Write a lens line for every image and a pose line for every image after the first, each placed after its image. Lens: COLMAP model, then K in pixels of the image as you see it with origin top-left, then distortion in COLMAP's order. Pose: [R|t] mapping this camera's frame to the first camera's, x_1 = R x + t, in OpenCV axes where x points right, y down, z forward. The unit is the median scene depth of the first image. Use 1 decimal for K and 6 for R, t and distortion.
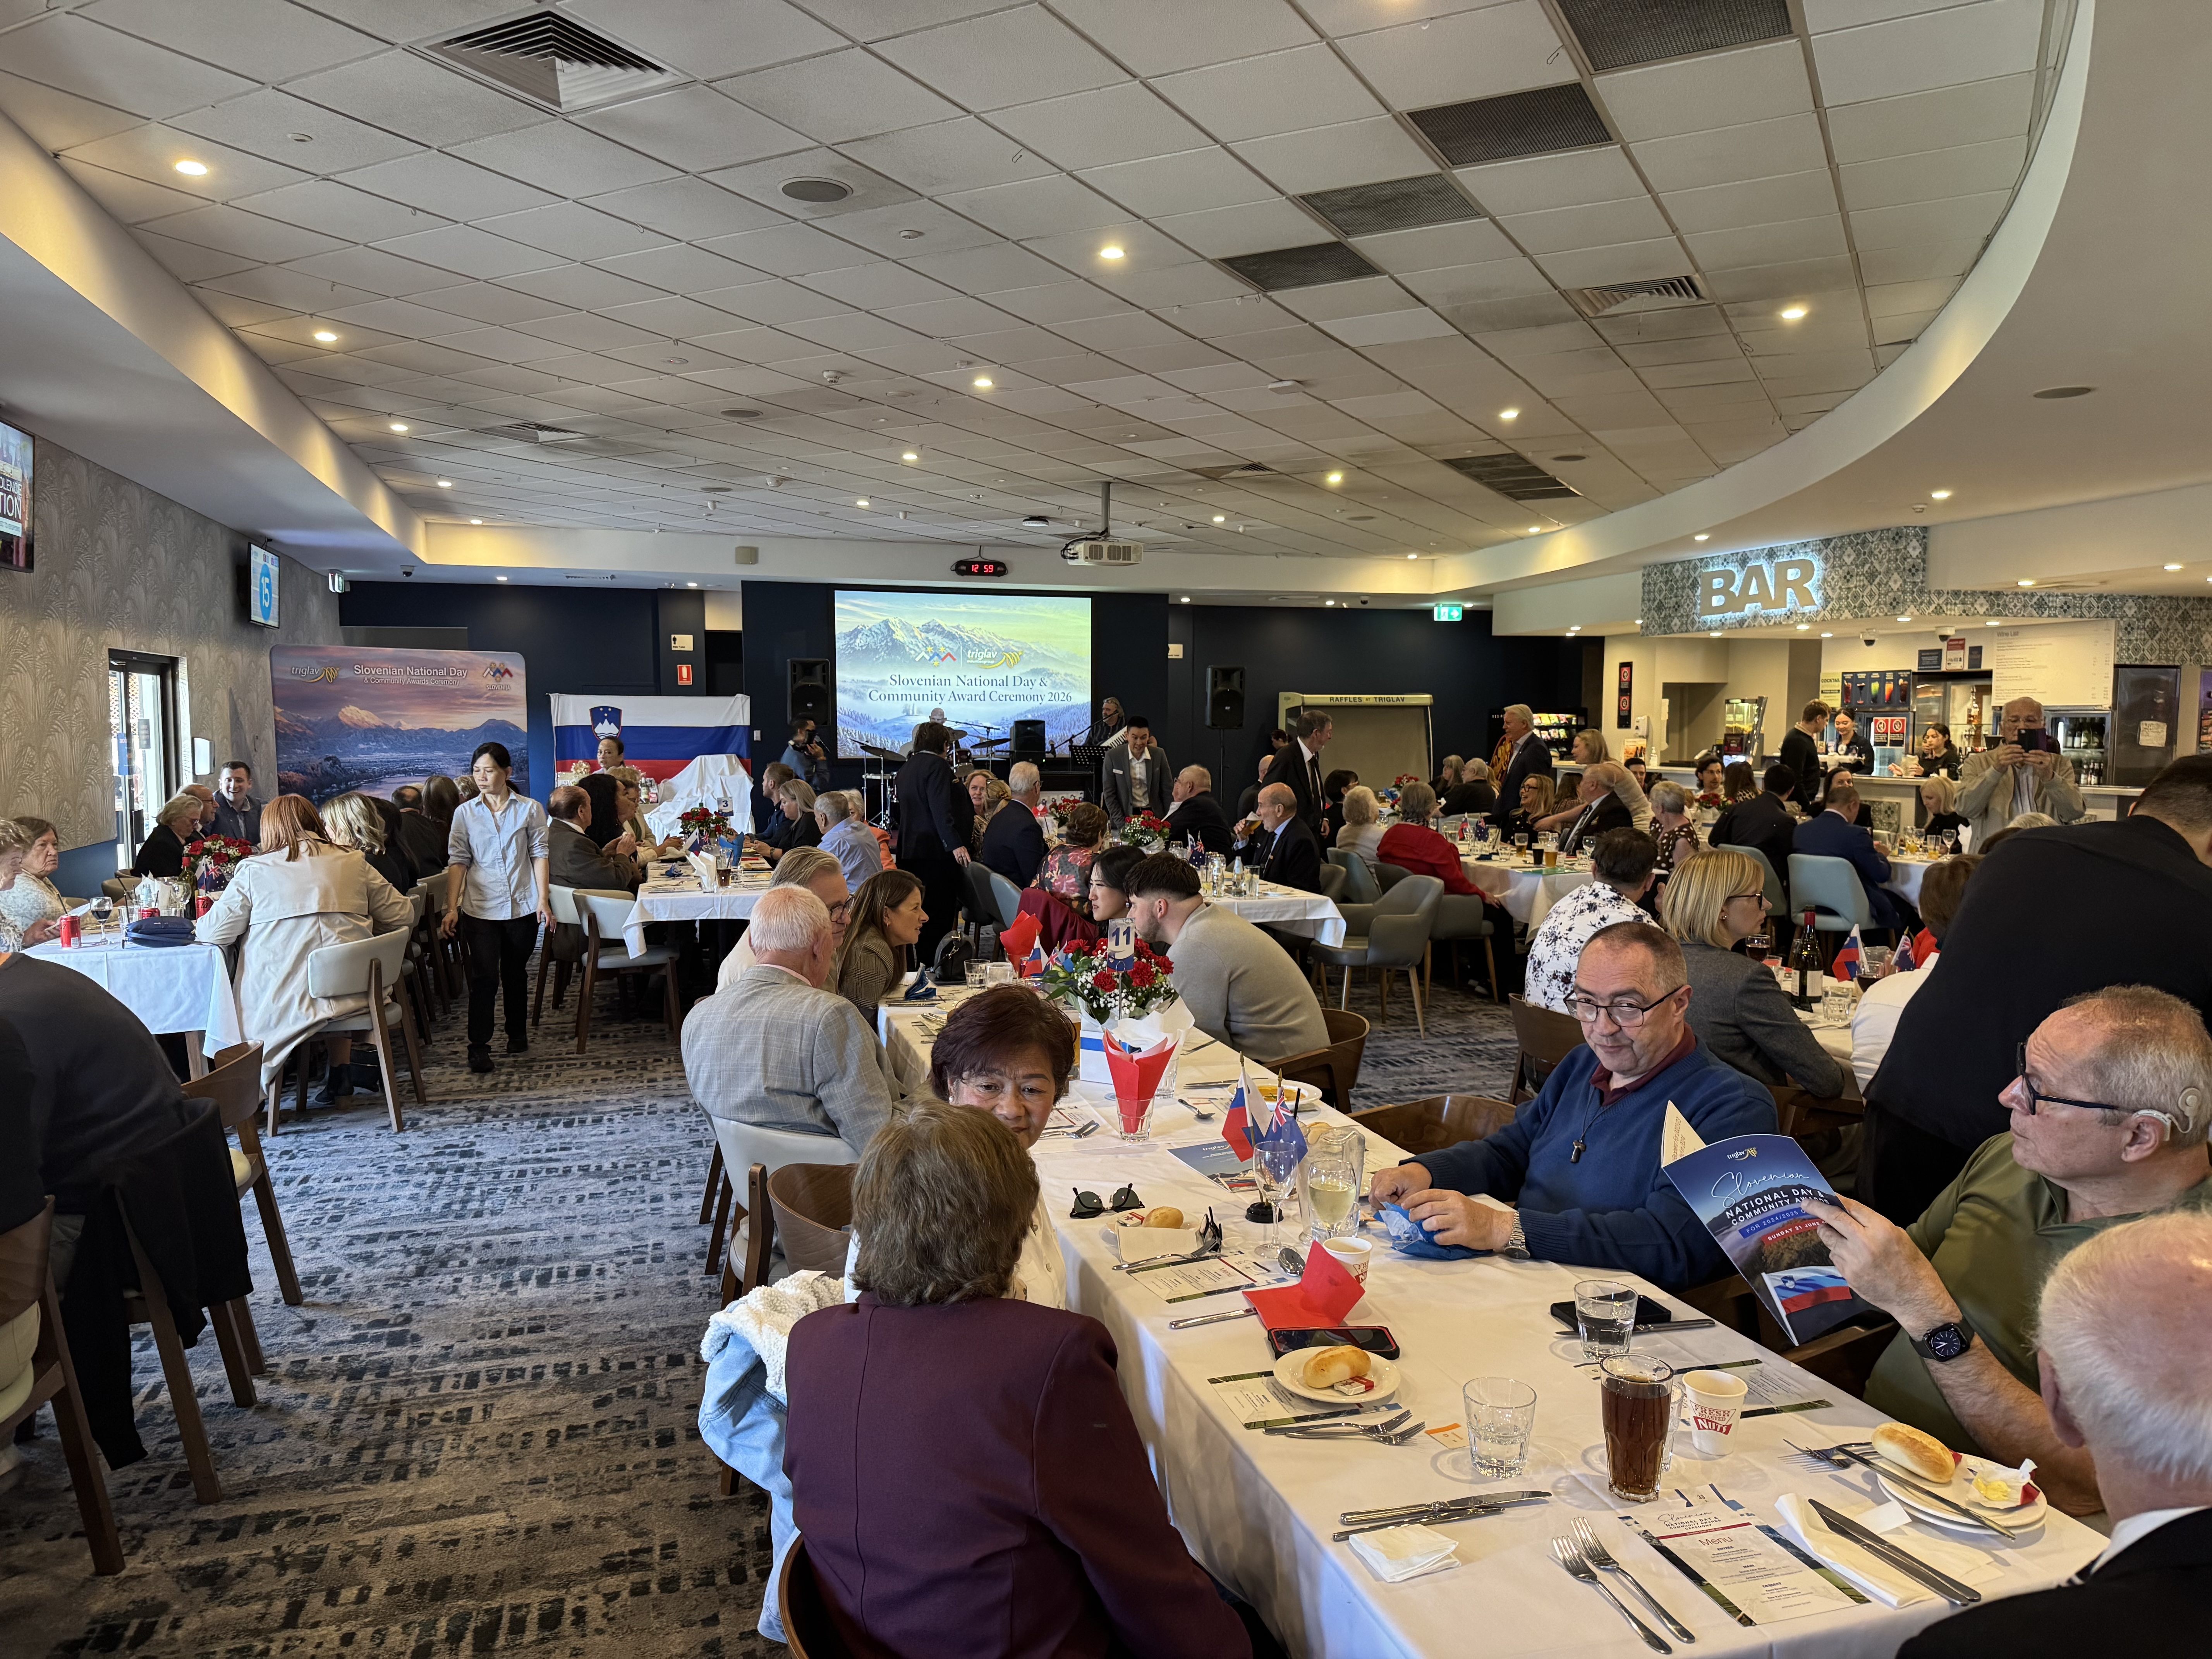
lens RADIAL K [[1548.0, 0, 1095.6], [0, 1548.0, 814.4], [0, 0, 1]] dist [0.013878, -0.023251]
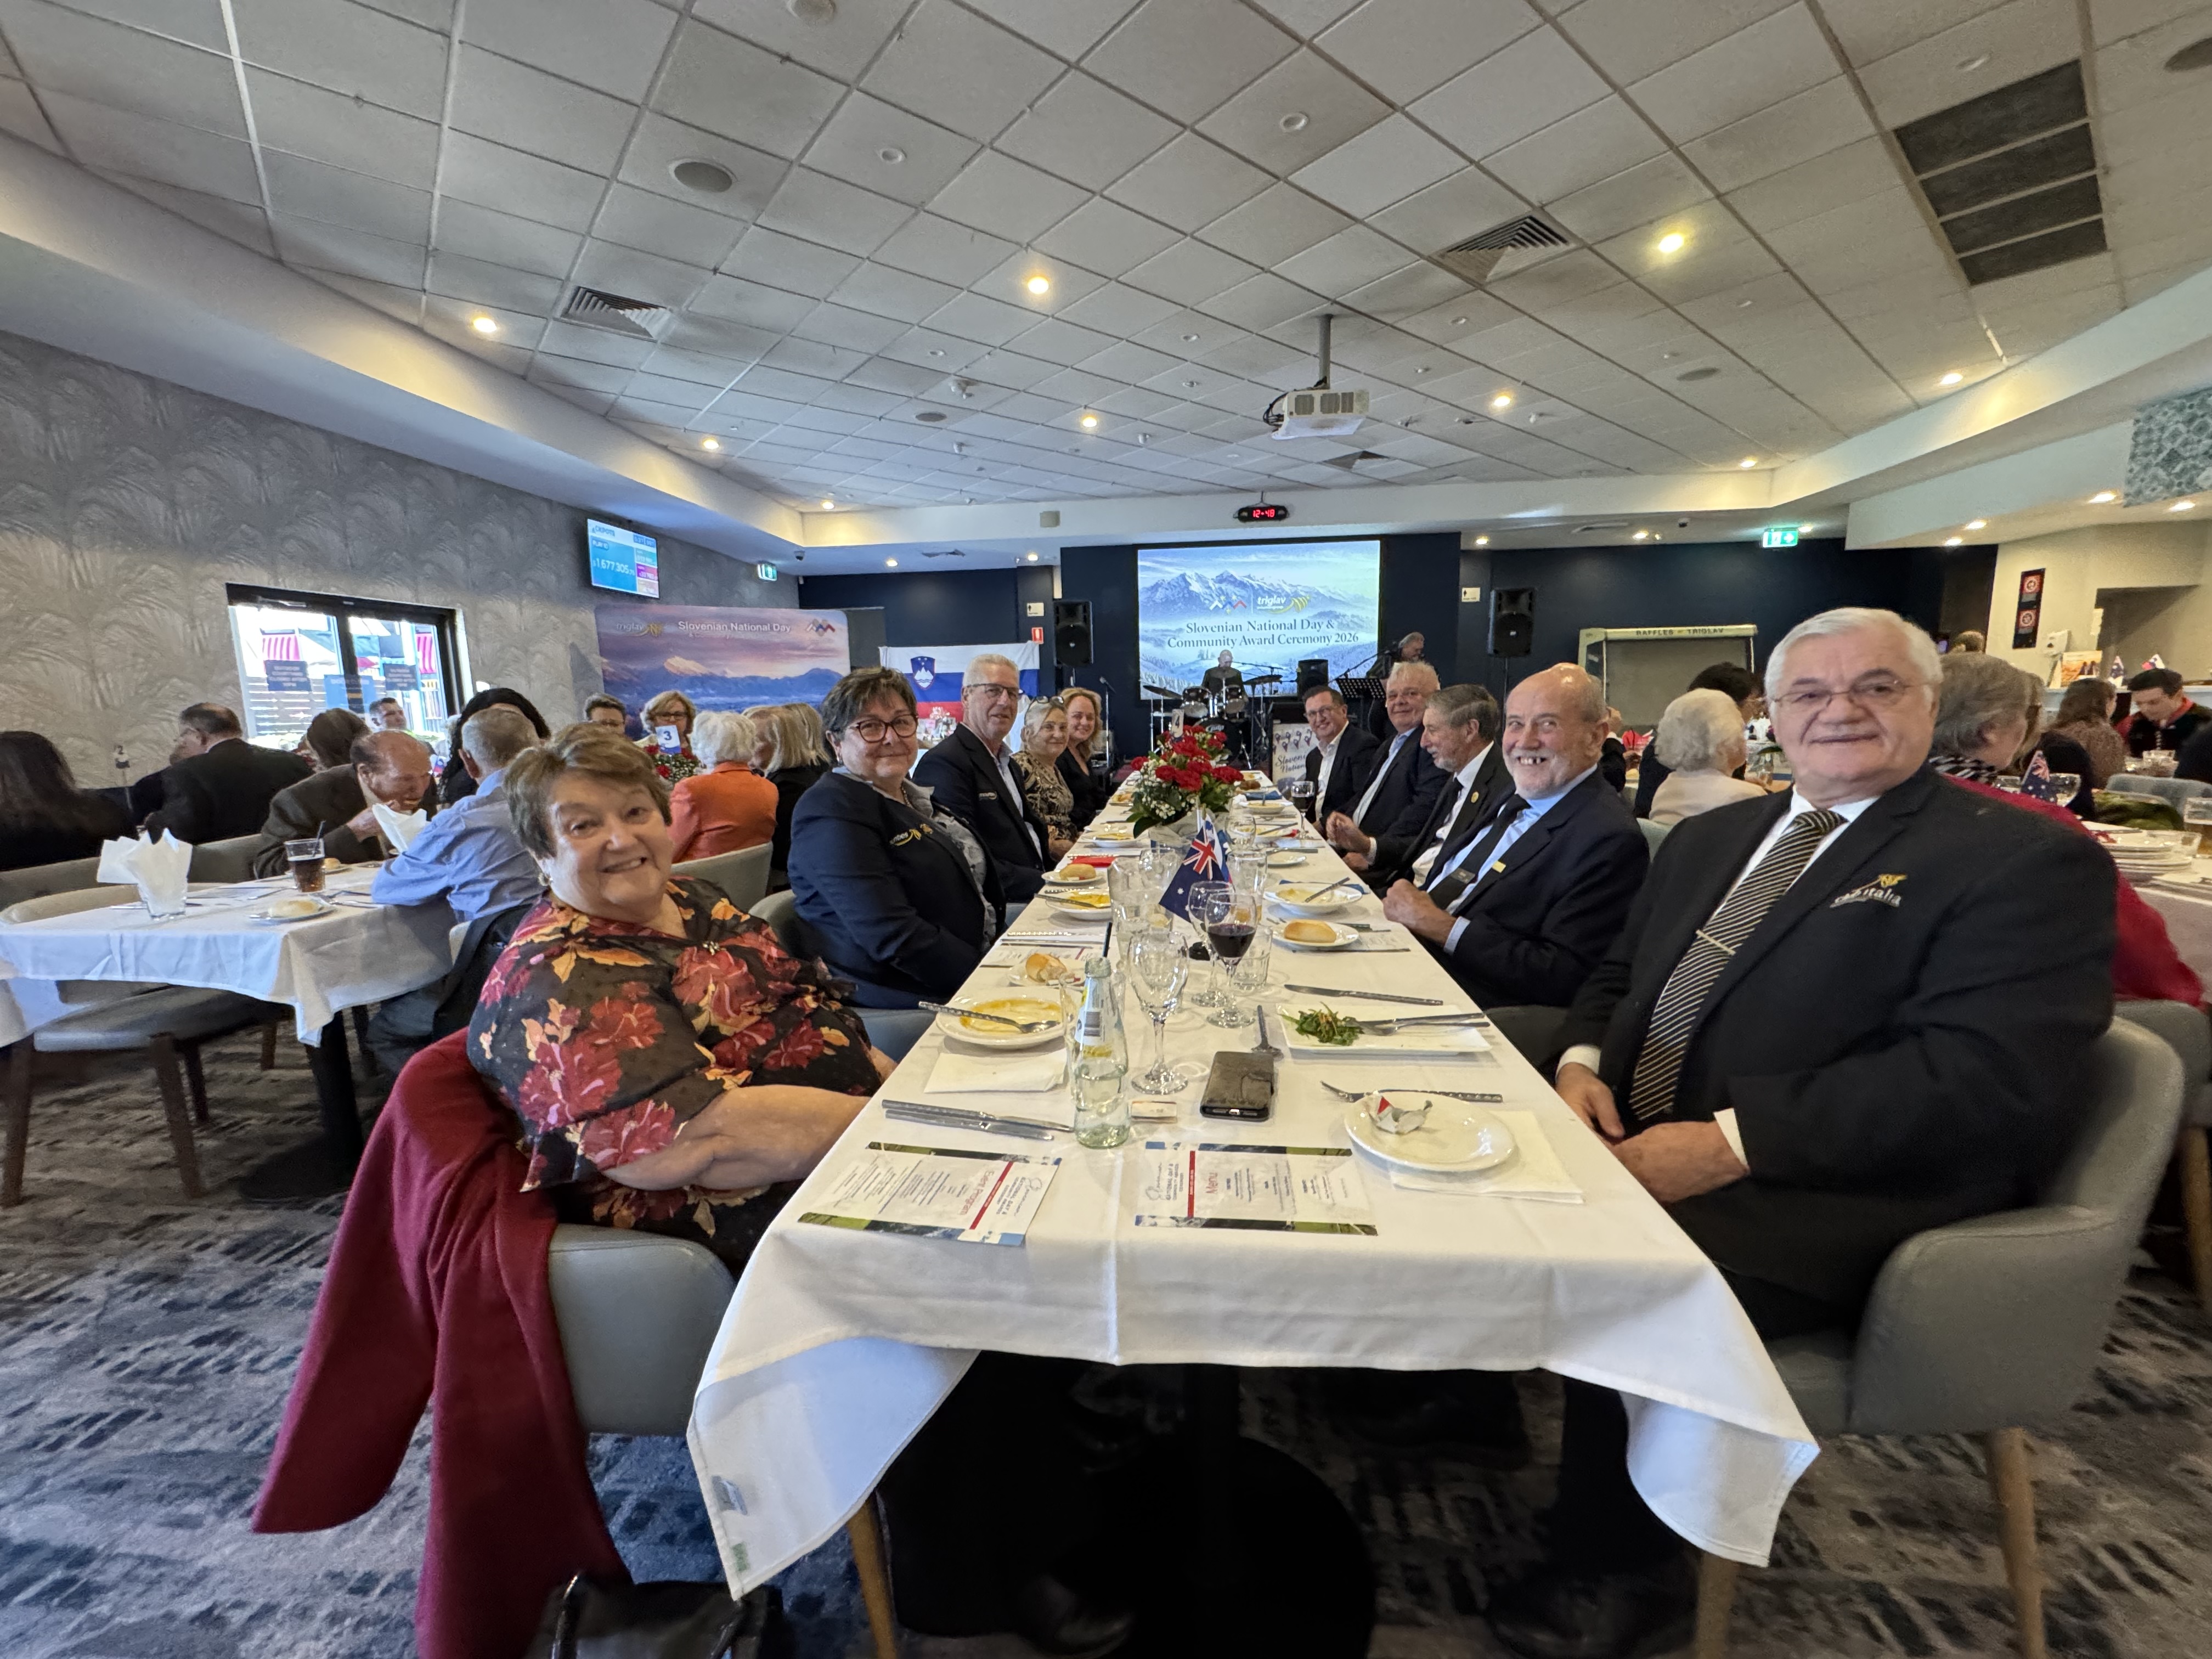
lens RADIAL K [[870.6, 0, 1104.3], [0, 870.6, 821.1], [0, 0, 1]] dist [-0.008692, 0.000404]
pose [[0.926208, 0.029191, -0.375881, 0.067035], [0.001951, 0.996614, 0.082204, 0.000546], [0.377008, -0.076871, 0.923015, 0.490913]]
